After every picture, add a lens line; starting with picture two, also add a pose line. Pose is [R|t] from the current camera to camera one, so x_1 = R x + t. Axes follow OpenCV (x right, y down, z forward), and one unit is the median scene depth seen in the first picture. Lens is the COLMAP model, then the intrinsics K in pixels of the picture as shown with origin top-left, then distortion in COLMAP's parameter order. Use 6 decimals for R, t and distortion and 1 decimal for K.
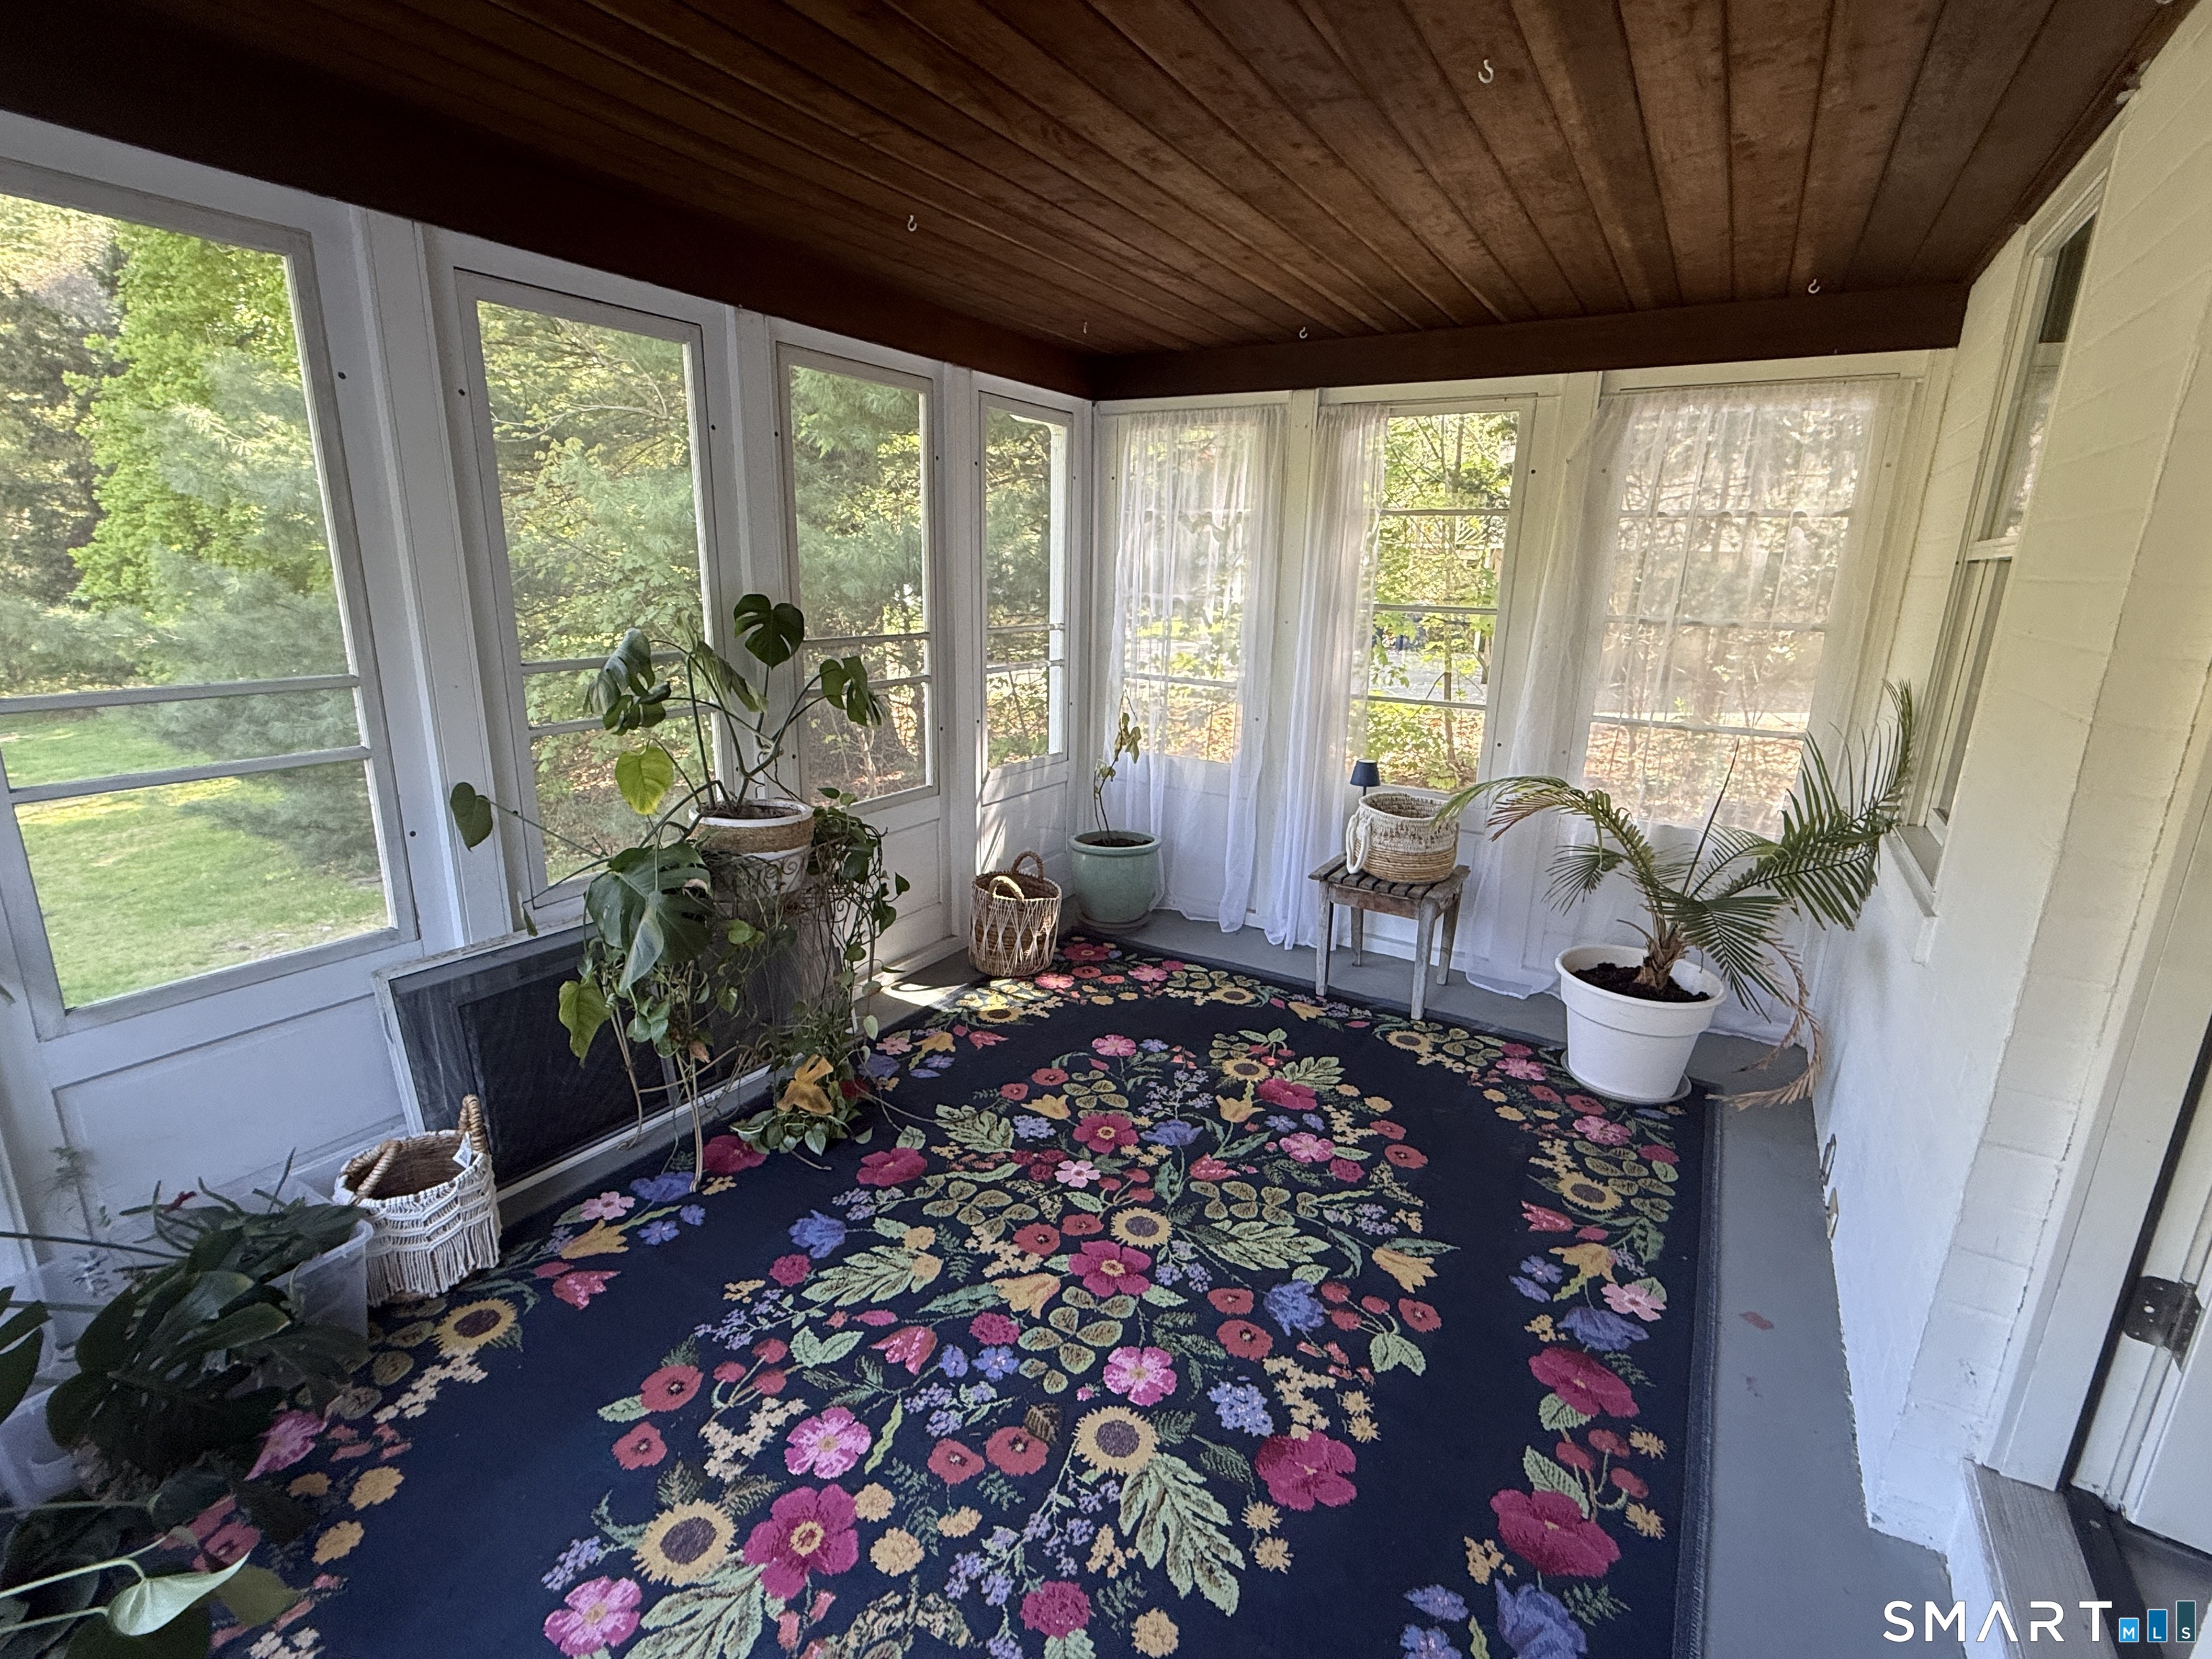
lens RADIAL K [[1032.2, 0, 1106.0], [0, 1032.2, 829.5], [0, 0, 1]] dist [0.023145, 0.000076]
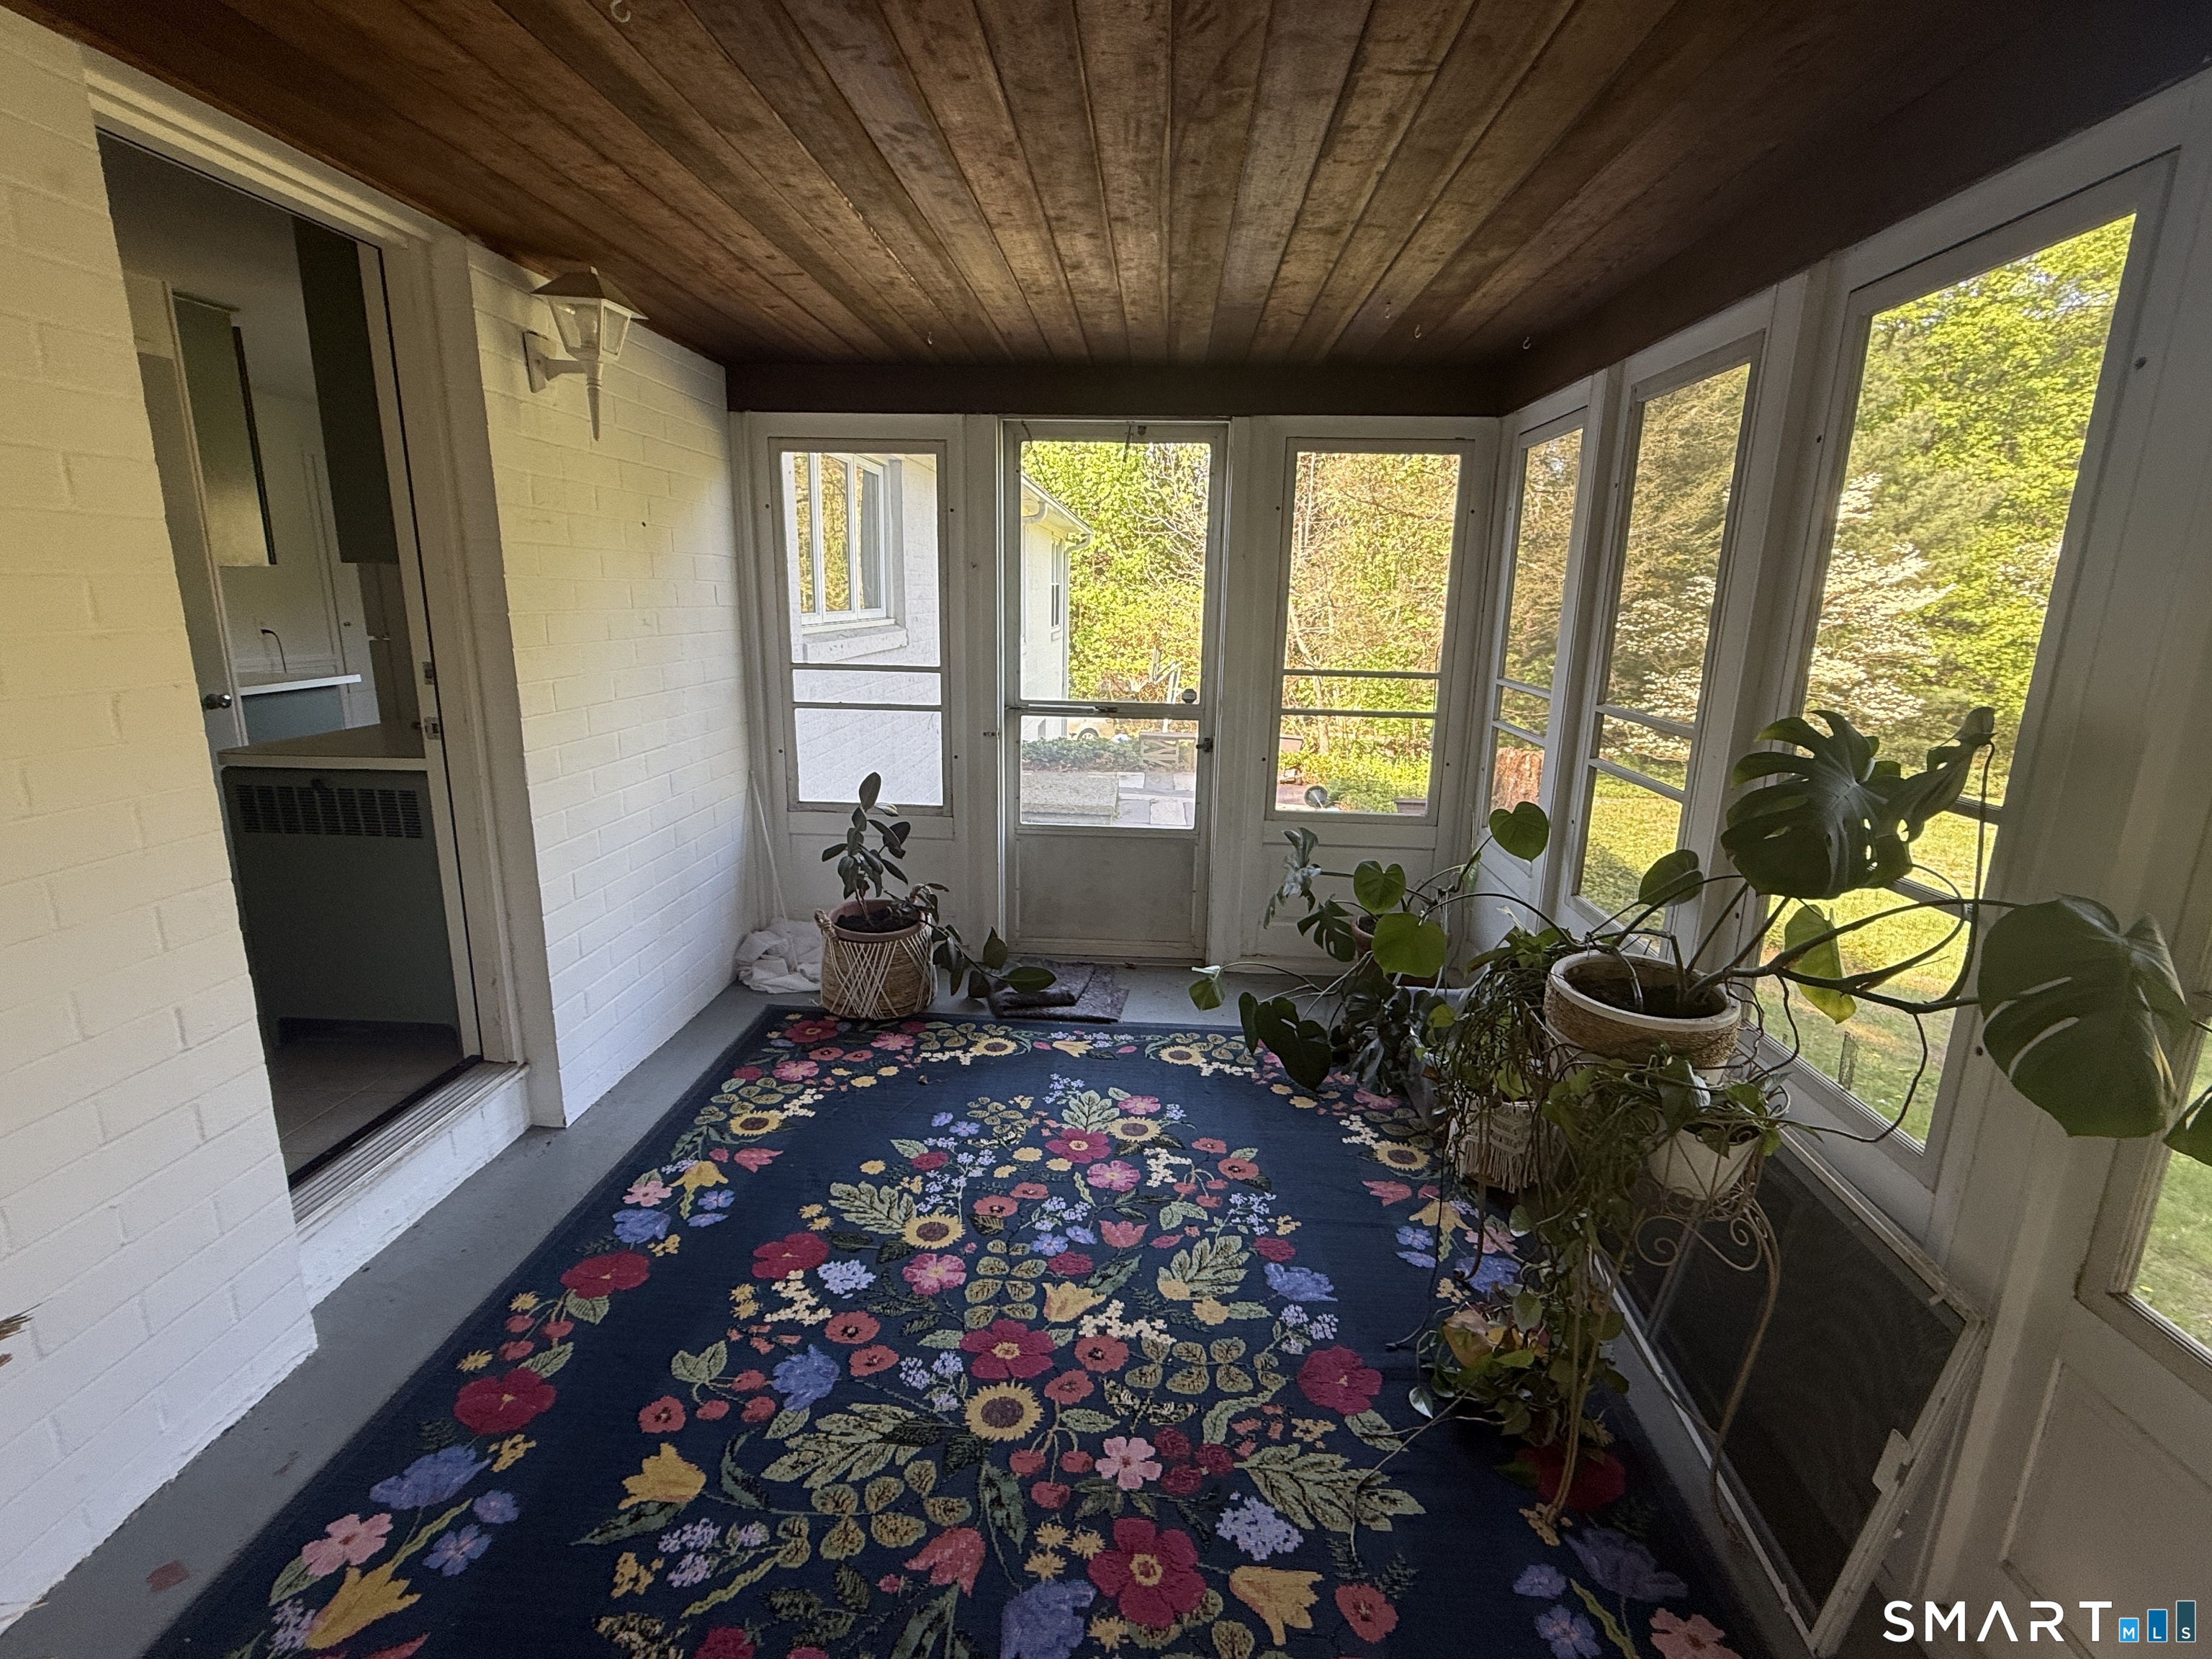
lens RADIAL K [[1032.2, 0, 1106.0], [0, 1032.2, 829.5], [0, 0, 1]] dist [0.023145, 0.000076]
pose [[-0.882108, 0.067925, -0.466125, 0.344891], [-0.158877, 0.888661, 0.430162, -0.425415], [0.443446, 0.453505, -0.773103, 1.613399]]
